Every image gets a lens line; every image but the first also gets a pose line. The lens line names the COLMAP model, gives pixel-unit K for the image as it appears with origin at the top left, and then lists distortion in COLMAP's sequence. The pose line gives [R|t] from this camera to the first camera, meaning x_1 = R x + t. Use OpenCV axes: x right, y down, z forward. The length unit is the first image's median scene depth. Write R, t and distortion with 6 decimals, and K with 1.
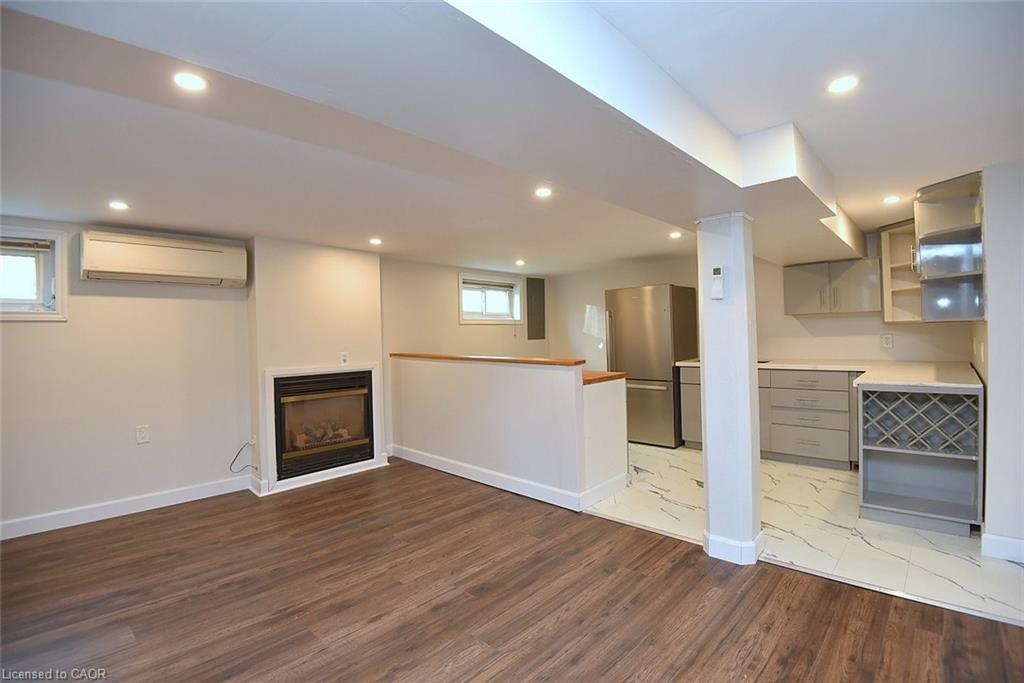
lens RADIAL K [[470.9, 0, 515.7], [0, 470.9, 337.4], [0, 0, 1]] dist [-0.016704, -0.020293]
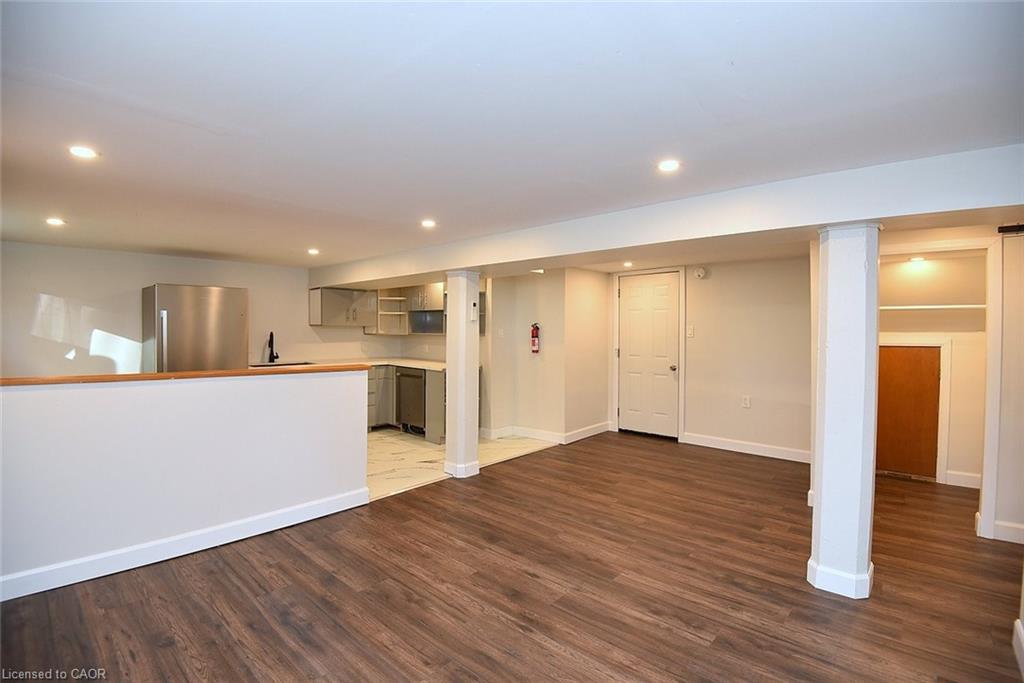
lens RADIAL K [[470.9, 0, 515.7], [0, 470.9, 337.4], [0, 0, 1]] dist [-0.016704, -0.020293]
pose [[-0.021051, 0.009039, 0.999738, -0.861609], [0.003446, 0.999954, -0.008968, -0.002732], [-0.999772, 0.003256, -0.021081, 0.603638]]
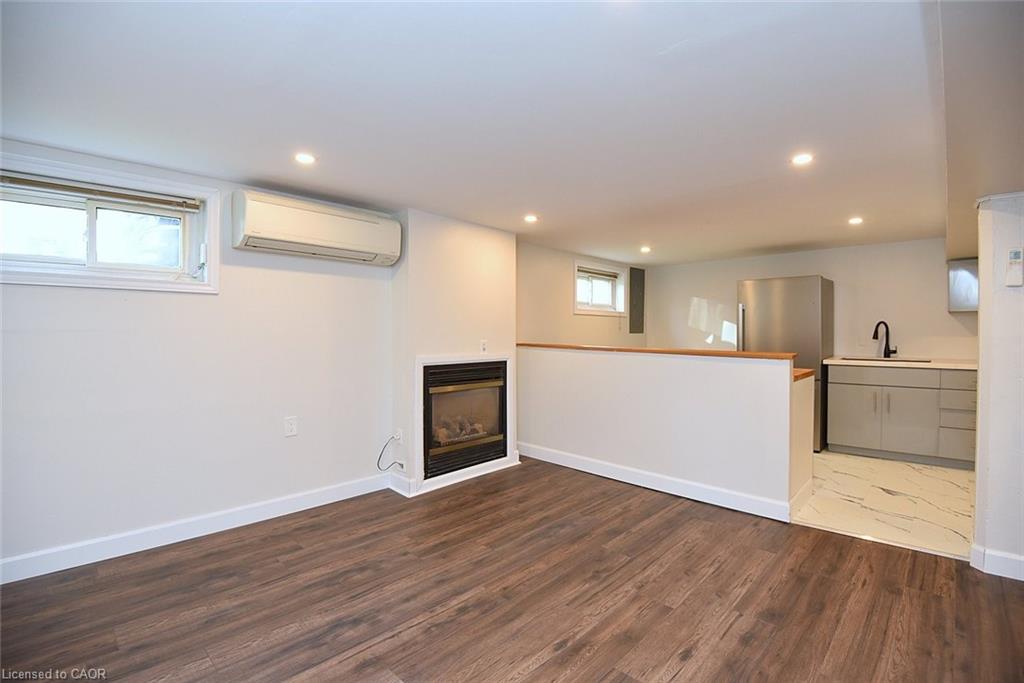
lens RADIAL K [[470.9, 0, 515.7], [0, 470.9, 337.4], [0, 0, 1]] dist [-0.016704, -0.020293]
pose [[0.999690, 0.024070, -0.006300, -0.346431], [-0.024025, 0.999687, 0.007044, 0.021687], [0.006467, -0.006890, 0.999955, 0.098760]]
